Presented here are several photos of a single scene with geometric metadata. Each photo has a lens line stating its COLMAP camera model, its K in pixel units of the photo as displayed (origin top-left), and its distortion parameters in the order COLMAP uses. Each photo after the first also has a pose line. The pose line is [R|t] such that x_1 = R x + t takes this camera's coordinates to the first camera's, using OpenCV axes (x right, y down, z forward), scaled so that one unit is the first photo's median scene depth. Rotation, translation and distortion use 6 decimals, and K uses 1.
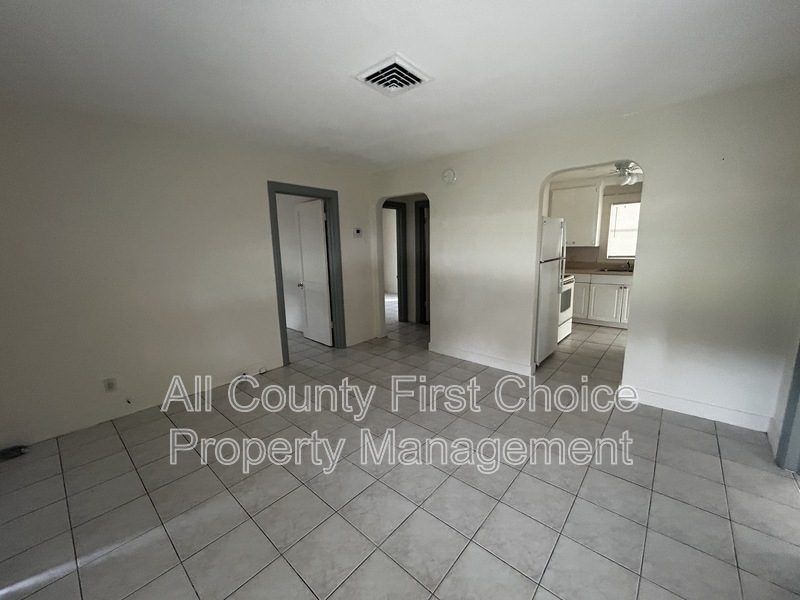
lens RADIAL K [[320.6, 0, 399.9], [0, 320.6, 298.0], [0, 0, 1]] dist [-0.000986, 0.000191]
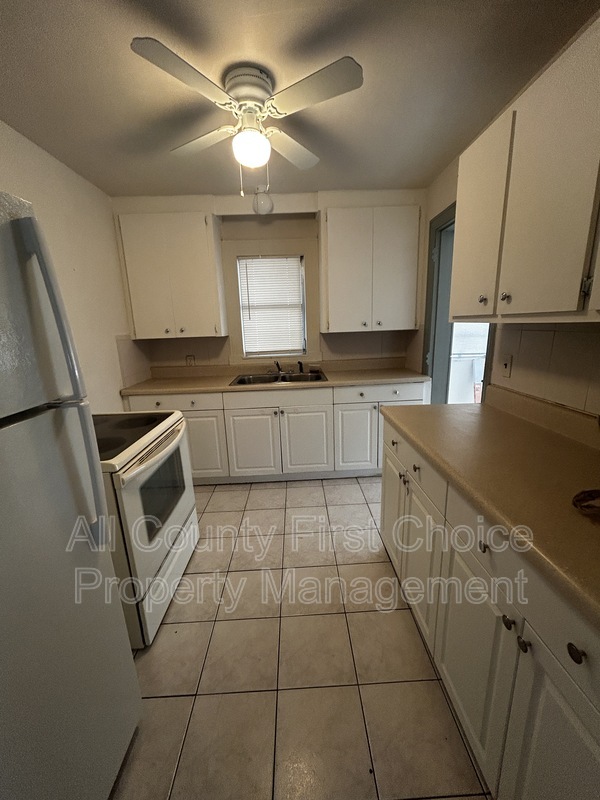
lens RADIAL K [[320.6, 0, 302.7], [0, 320.6, 398.9], [0, 0, 1]] dist [-0.000986, 0.000191]
pose [[0.732264, -0.162294, 0.661400, 0.293132], [0.132931, 0.986571, 0.094911, -0.077587], [-0.667921, 0.018421, 0.744004, 0.447264]]
